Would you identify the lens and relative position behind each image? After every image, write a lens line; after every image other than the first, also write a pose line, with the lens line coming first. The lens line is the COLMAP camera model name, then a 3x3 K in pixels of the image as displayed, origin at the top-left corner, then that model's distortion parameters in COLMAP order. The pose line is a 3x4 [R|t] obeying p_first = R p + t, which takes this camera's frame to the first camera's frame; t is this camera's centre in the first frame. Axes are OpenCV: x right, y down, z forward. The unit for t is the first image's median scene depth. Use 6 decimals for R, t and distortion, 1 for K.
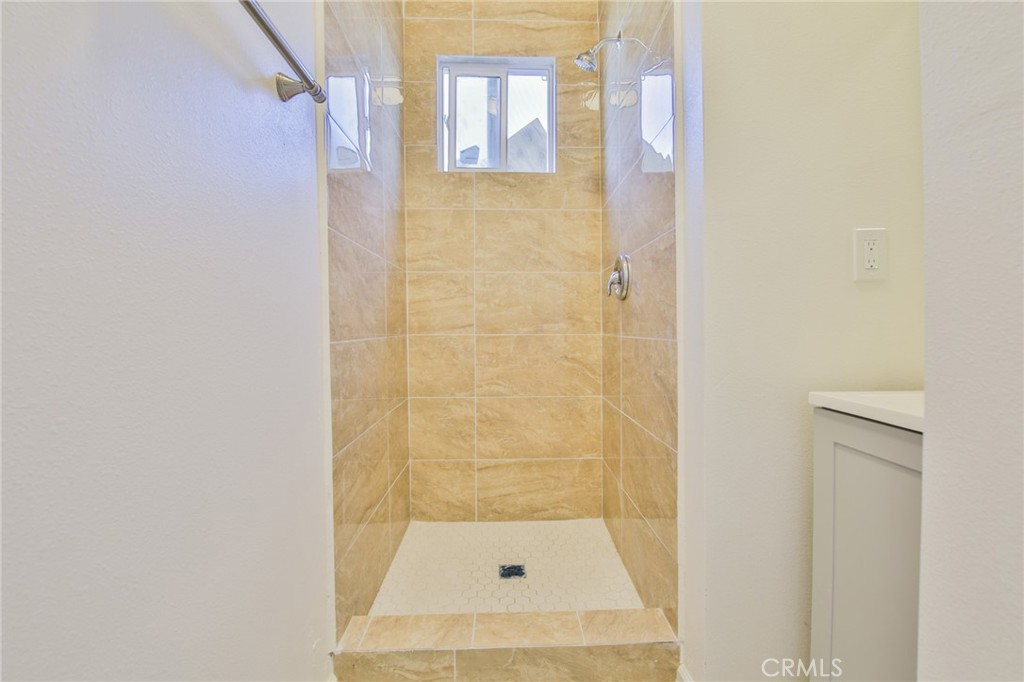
lens RADIAL K [[470.5, 0, 513.3], [0, 470.5, 338.6], [0, 0, 1]] dist [-0.006000, -0.008830]
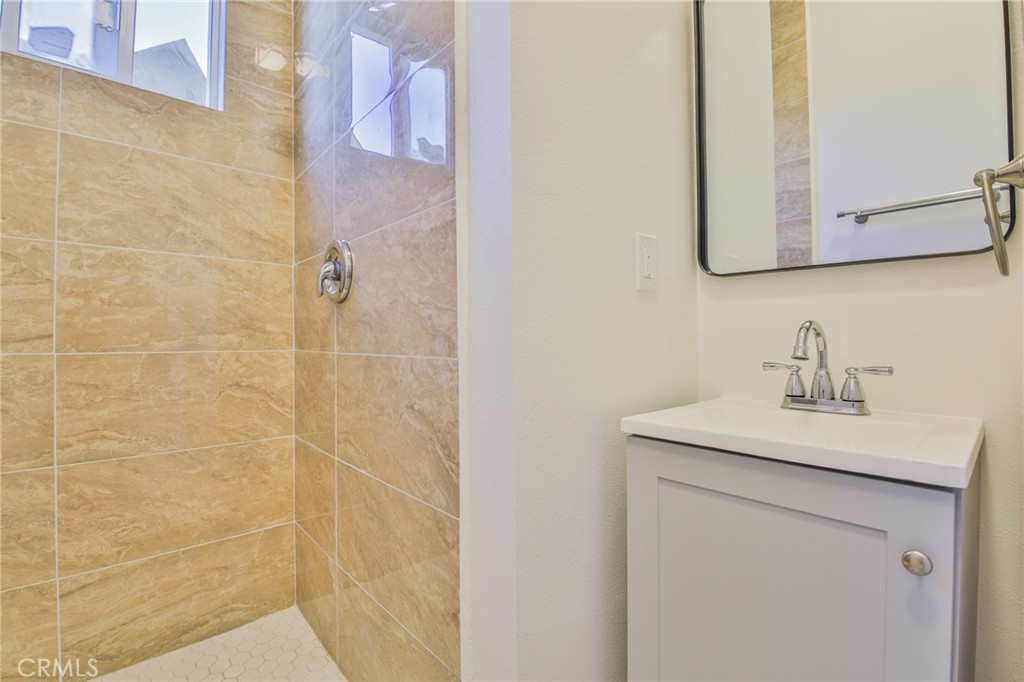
lens RADIAL K [[470.5, 0, 518.8], [0, 470.5, 336.0], [0, 0, 1]] dist [-0.006000, -0.008830]
pose [[0.758648, 0.007272, 0.651460, -0.022387], [0.015910, 0.999433, -0.029684, -0.004437], [-0.651307, 0.032885, 0.758102, 0.227113]]
